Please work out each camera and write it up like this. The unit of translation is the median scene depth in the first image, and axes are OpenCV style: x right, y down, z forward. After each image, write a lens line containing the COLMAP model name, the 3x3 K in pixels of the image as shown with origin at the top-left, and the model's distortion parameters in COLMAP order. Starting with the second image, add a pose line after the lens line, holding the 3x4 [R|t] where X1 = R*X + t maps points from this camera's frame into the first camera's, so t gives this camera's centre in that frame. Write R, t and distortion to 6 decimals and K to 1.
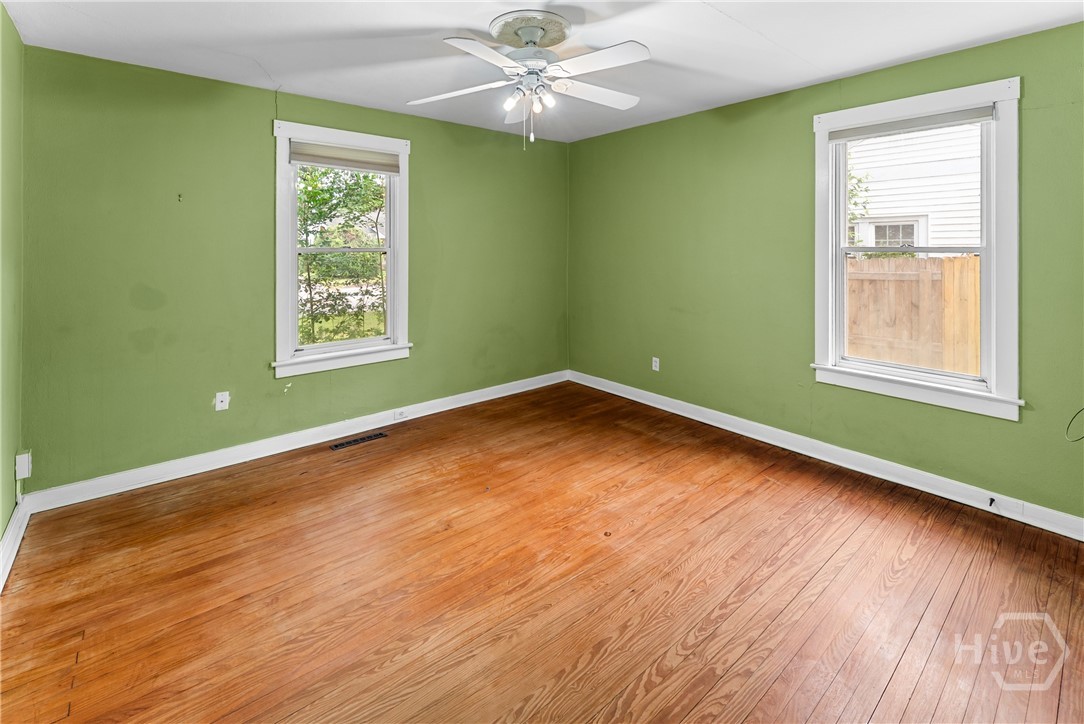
lens RADIAL K [[467.2, 0, 542.0], [0, 467.2, 362.0], [0, 0, 1]] dist [0.001302, 0.000187]
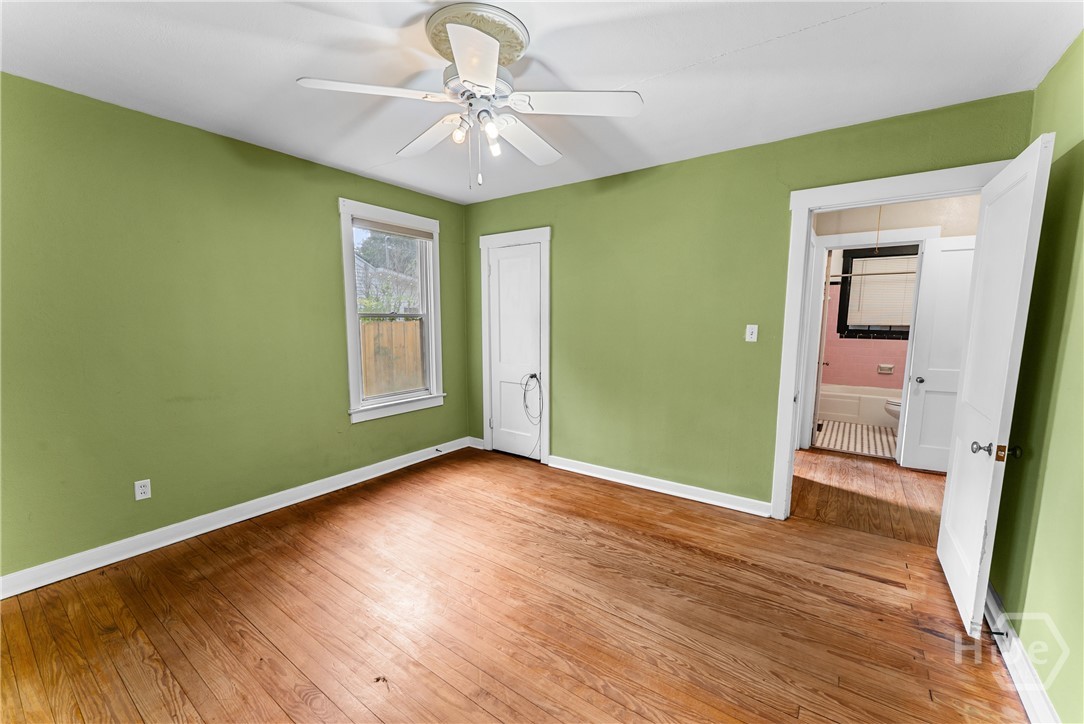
lens RADIAL K [[434.5, 0, 536.9], [0, 434.5, 373.5], [0, 0, 1]] dist [-0.000375, -0.000043]
pose [[-0.241121, -0.127617, 0.962068, -1.057240], [0.231347, 0.955180, 0.184685, -0.309627], [-0.942517, 0.267103, -0.200790, 1.184851]]
